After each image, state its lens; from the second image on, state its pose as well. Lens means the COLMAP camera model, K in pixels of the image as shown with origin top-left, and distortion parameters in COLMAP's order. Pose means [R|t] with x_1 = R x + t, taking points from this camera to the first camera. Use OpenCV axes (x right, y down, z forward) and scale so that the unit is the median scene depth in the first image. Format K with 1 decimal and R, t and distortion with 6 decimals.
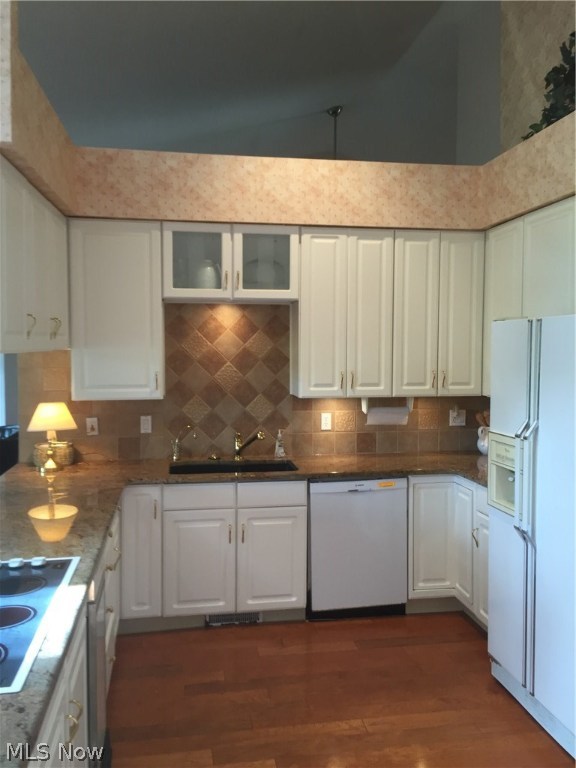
lens RADIAL K [[667.4, 0, 288.0], [0, 667.4, 384.0], [0, 0, 1]] dist [0.107480, -0.123334]
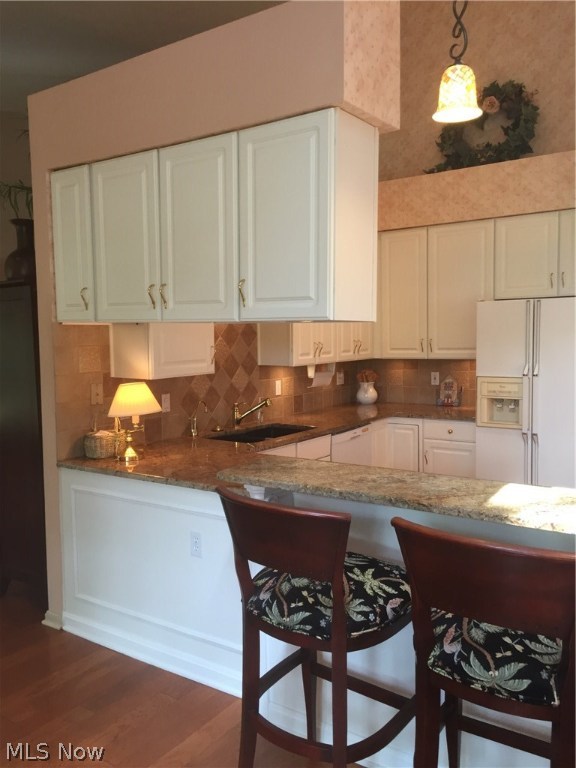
lens RADIAL K [[659.2, 0, 302.6], [0, 659.2, 383.5], [0, 0, 1]] dist [0.110790, -0.122847]
pose [[0.685754, -0.067946, 0.724655, -0.788970], [0.050858, 0.997673, 0.045417, -0.000251], [-0.726055, 0.005710, 0.687613, 0.216787]]
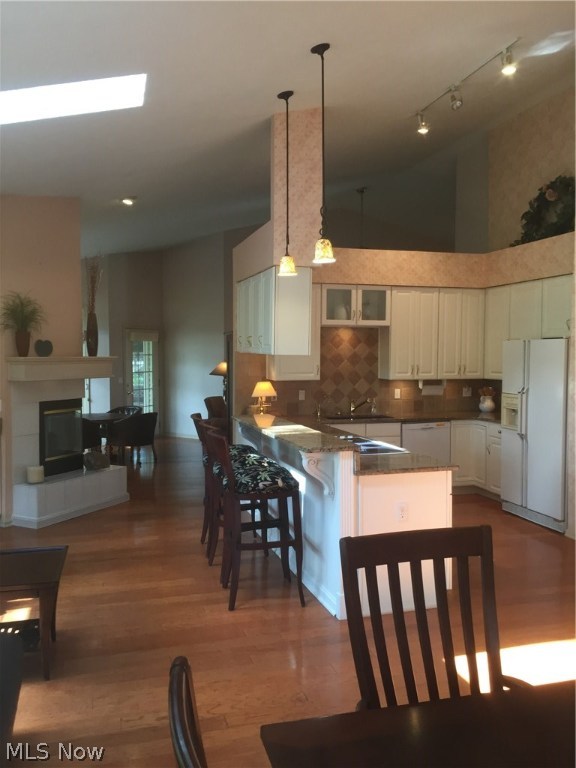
lens RADIAL K [[659.2, 0, 302.6], [0, 659.2, 383.5], [0, 0, 1]] dist [0.110790, -0.122847]
pose [[0.991246, -0.003257, 0.131987, -0.457353], [0.003296, 0.999995, -0.000080, 0.030704], [-0.131986, 0.000514, 0.991251, -0.754650]]
